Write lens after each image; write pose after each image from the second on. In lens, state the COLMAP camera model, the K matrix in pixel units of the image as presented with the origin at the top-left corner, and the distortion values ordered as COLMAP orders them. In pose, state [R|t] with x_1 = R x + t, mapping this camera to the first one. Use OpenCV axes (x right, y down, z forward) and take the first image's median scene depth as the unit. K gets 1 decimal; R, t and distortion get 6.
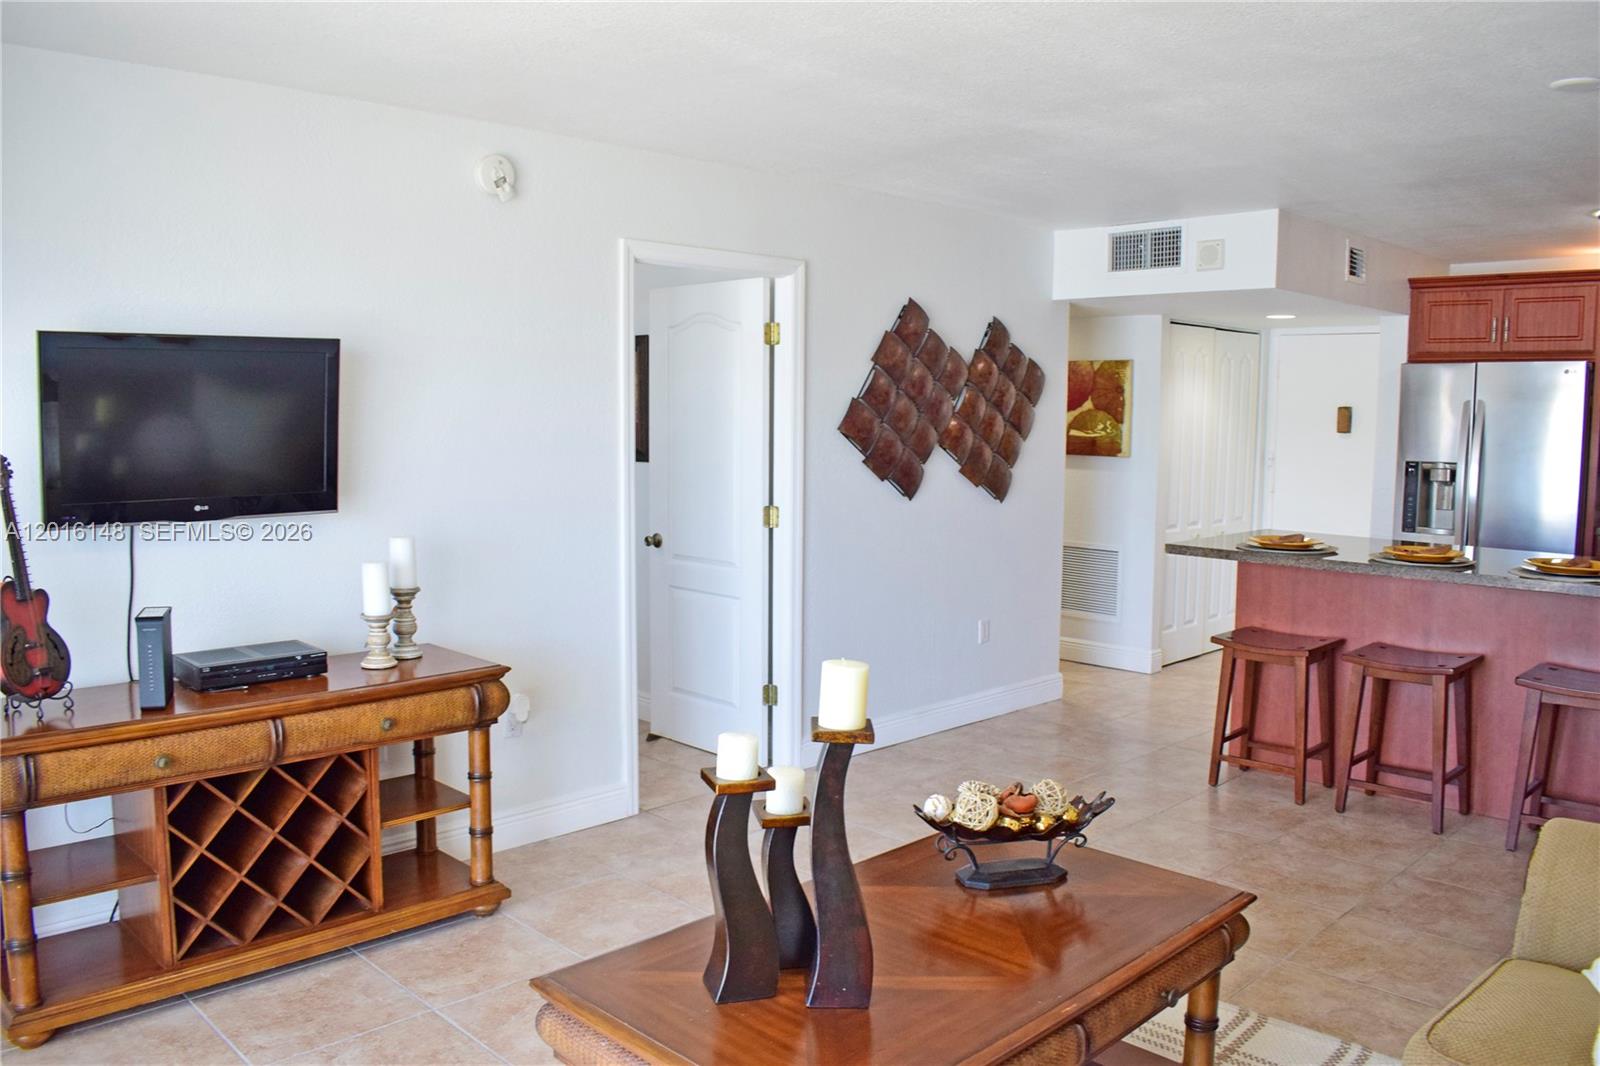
lens RADIAL K [[1231.2, 0, 800.0], [0, 1231.2, 533.0], [0, 0, 1]] dist [-0.092842, 0.001721]
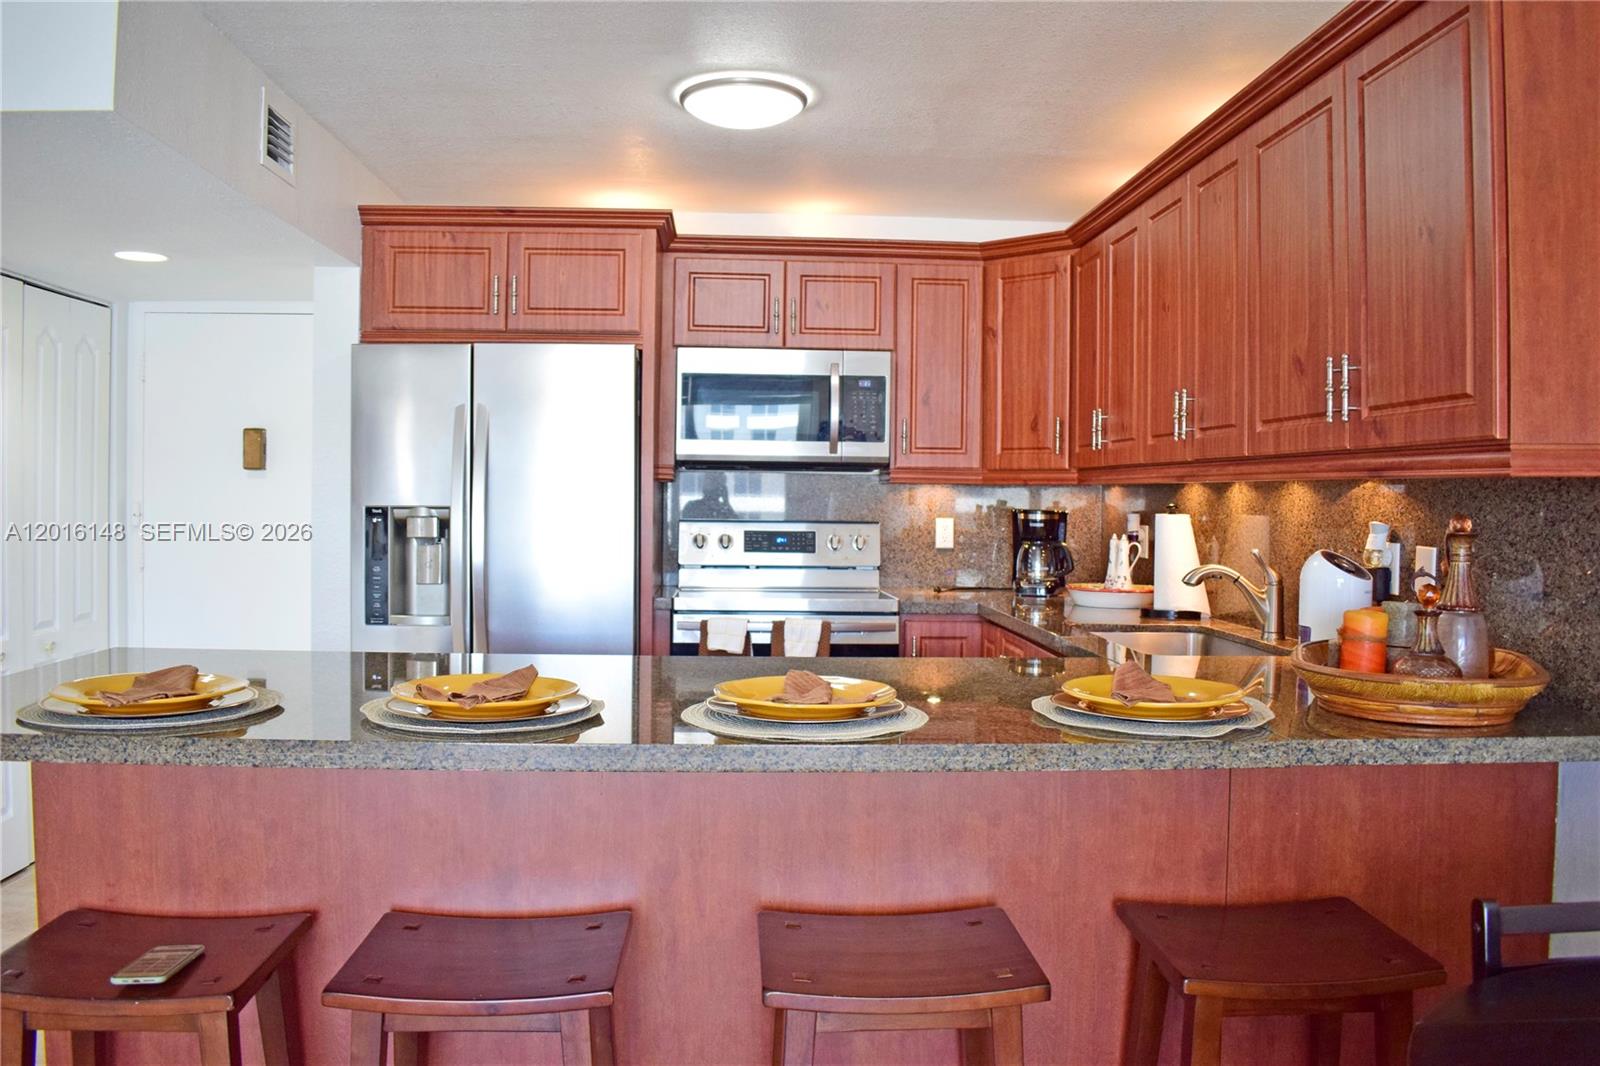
lens RADIAL K [[1261.6, 0, 804.8], [0, 1261.6, 516.4], [0, 0, 1]] dist [-0.095491, -0.003325]
pose [[0.657725, -0.018168, 0.753039, 0.186717], [0.073447, 0.996492, -0.040109, -0.014513], [-0.749669, 0.081689, 0.656752, 0.443267]]
